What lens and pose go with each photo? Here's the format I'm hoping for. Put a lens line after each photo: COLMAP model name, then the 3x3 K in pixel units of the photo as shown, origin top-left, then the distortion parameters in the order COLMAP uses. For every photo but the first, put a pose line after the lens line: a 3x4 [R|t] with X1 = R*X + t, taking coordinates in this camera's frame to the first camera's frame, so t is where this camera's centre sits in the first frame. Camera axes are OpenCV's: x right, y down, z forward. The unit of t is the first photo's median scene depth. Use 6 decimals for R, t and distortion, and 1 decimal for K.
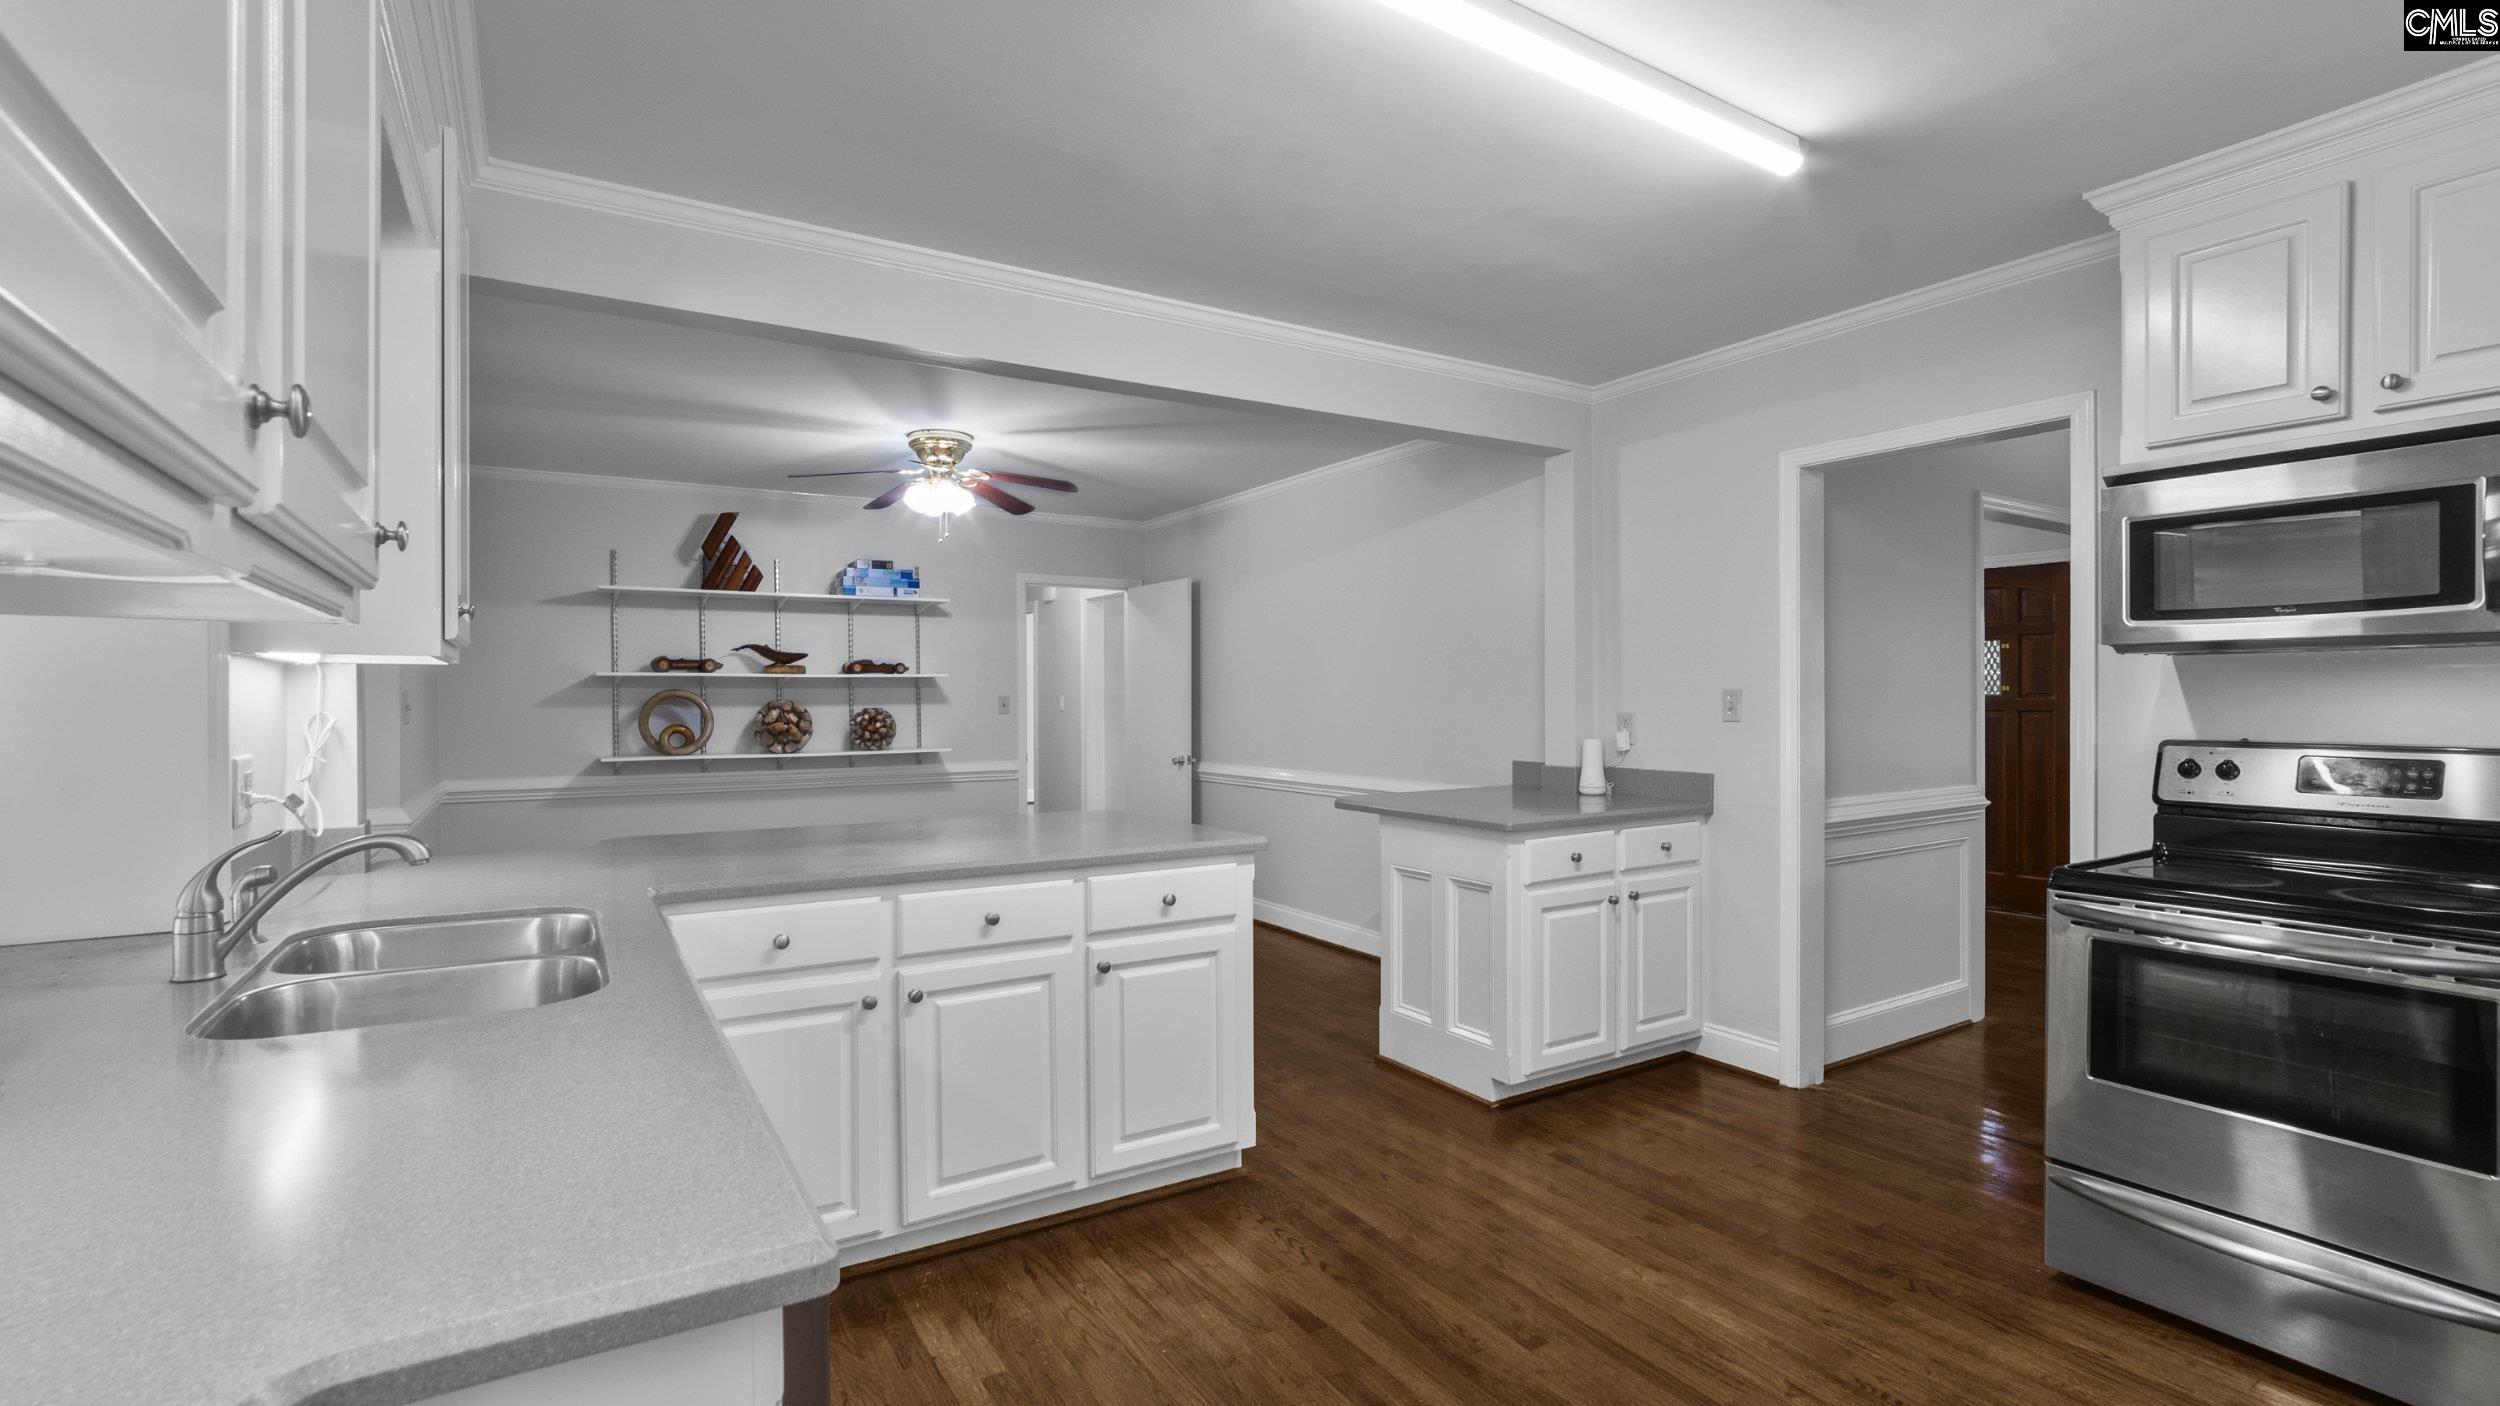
lens RADIAL K [[1104.9, 0, 1203.5], [0, 1104.9, 702.6], [0, 0, 1]] dist [-0.002158, 0.000258]
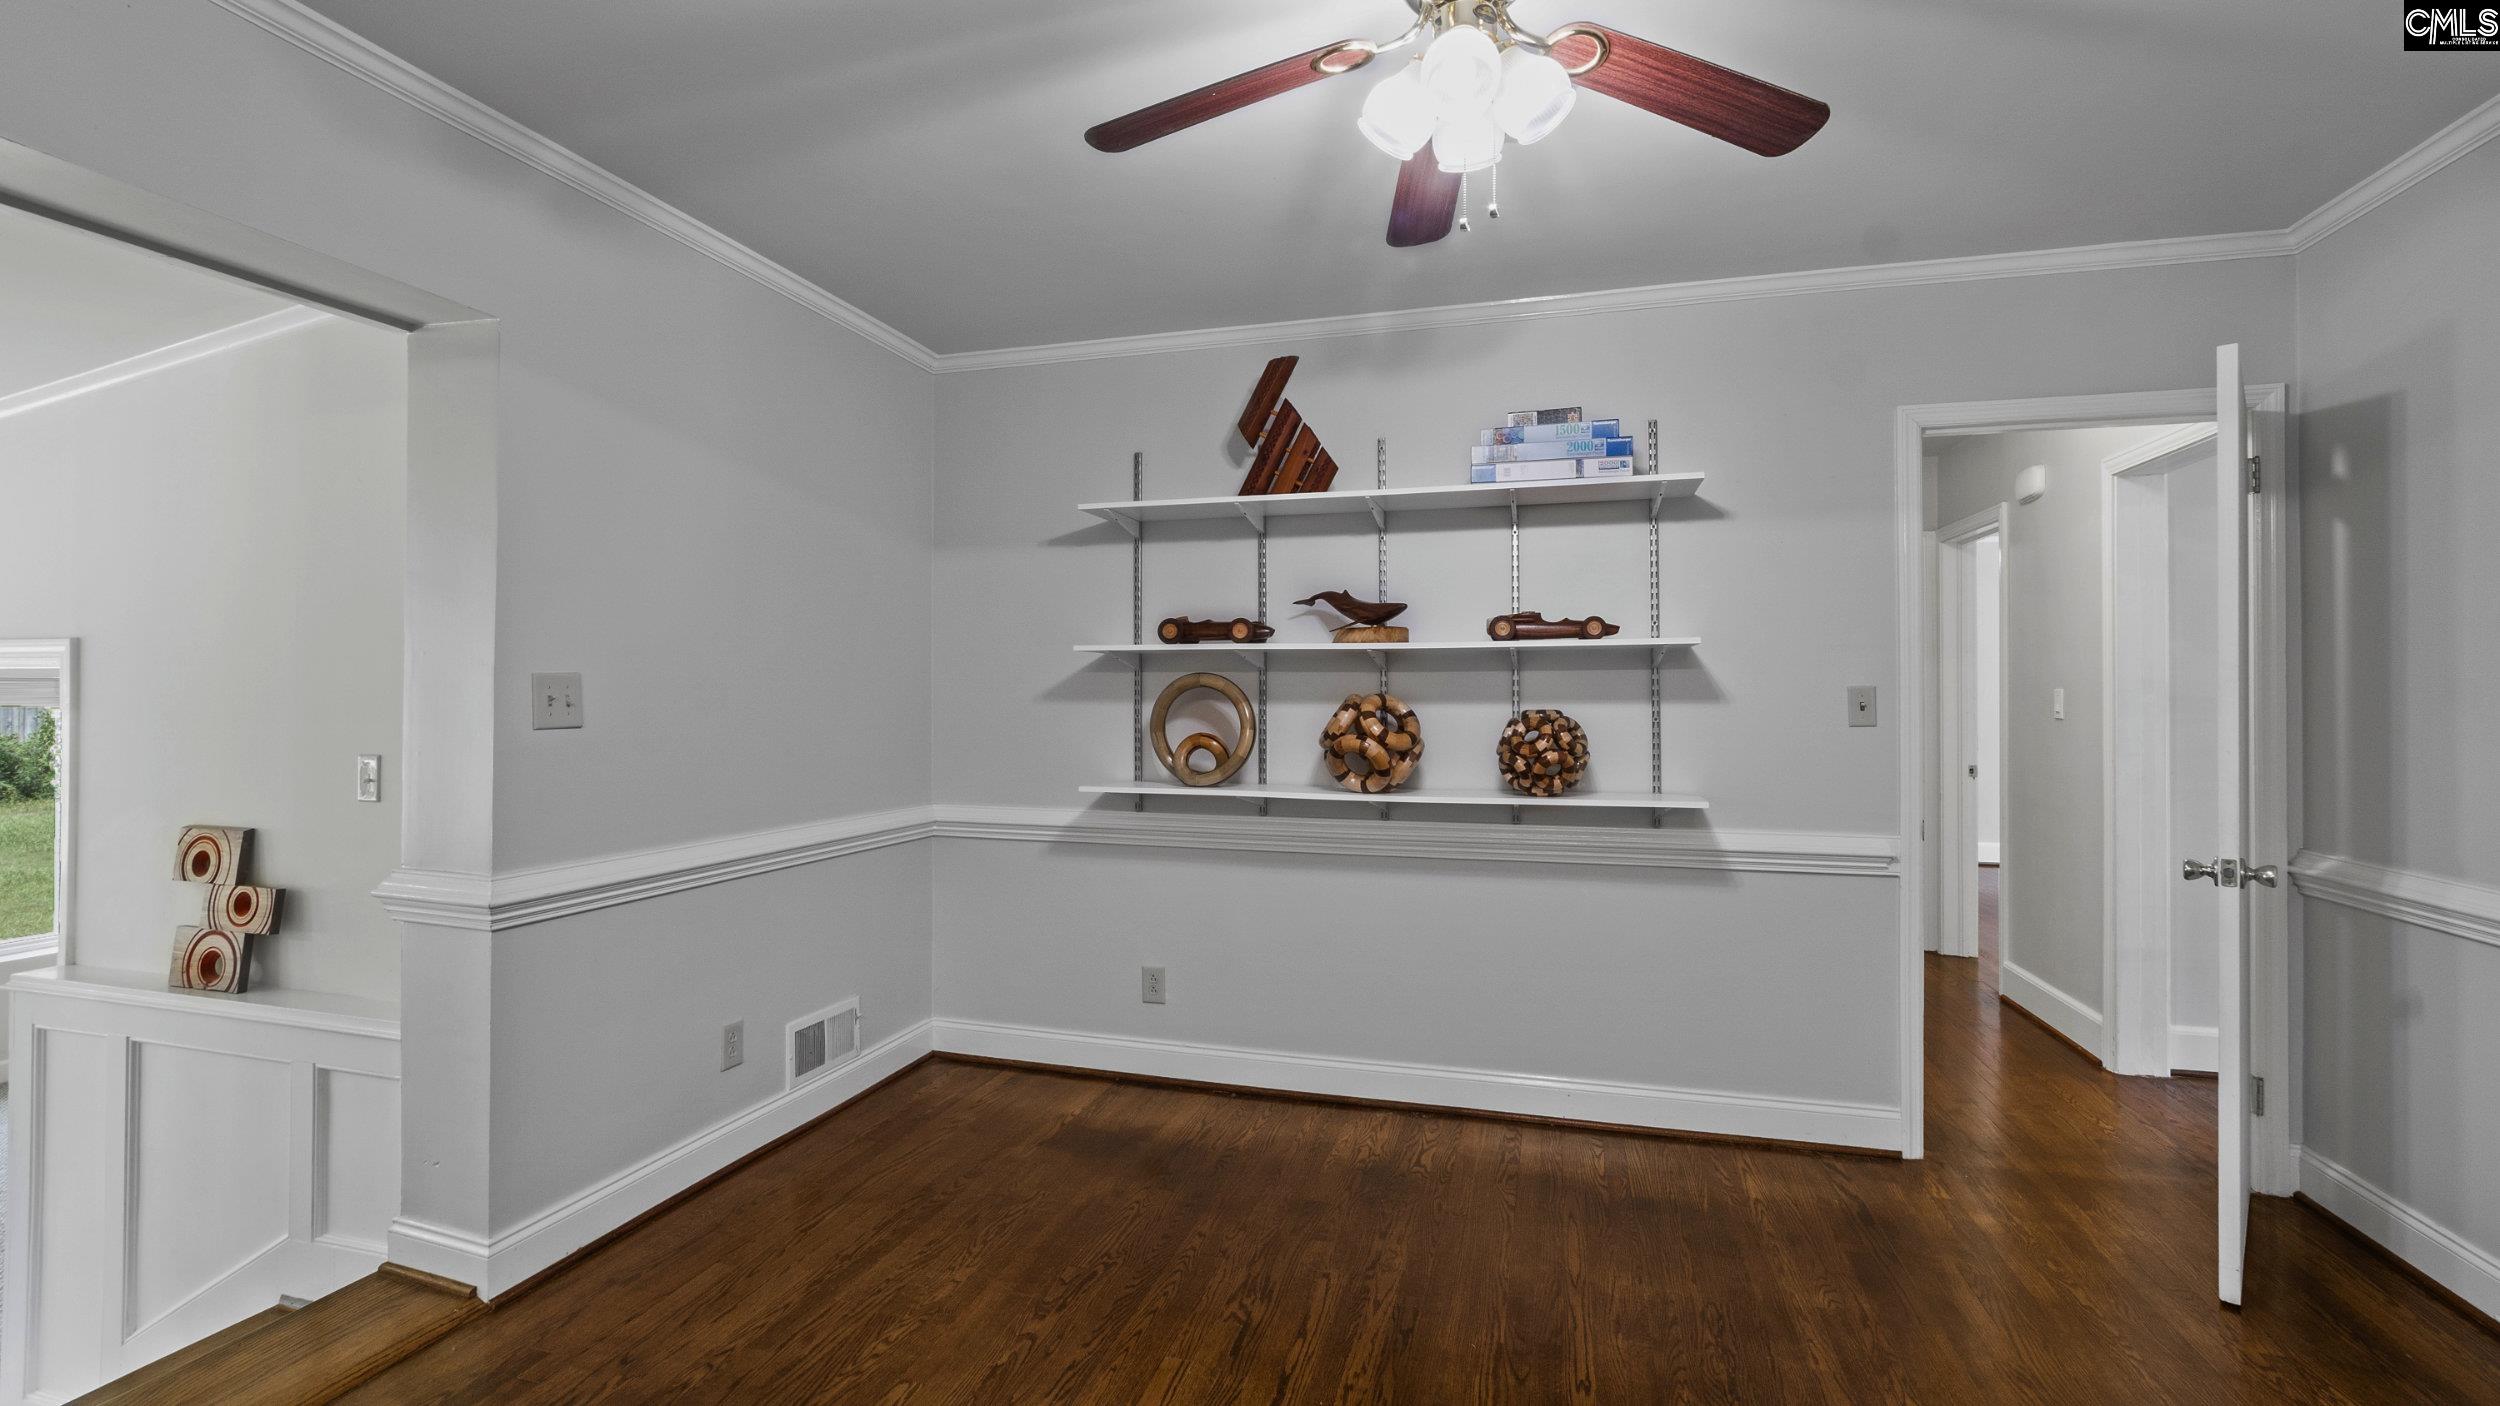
lens RADIAL K [[1116.0, 0, 1250.8], [0, 1116.0, 650.8], [0, 0, 1]] dist [-0.004273, -0.000171]
pose [[0.688489, -0.021971, -0.724914, -0.029998], [-0.009156, 0.999198, -0.038980, -0.000744], [0.725189, 0.033475, 0.687736, 0.584697]]
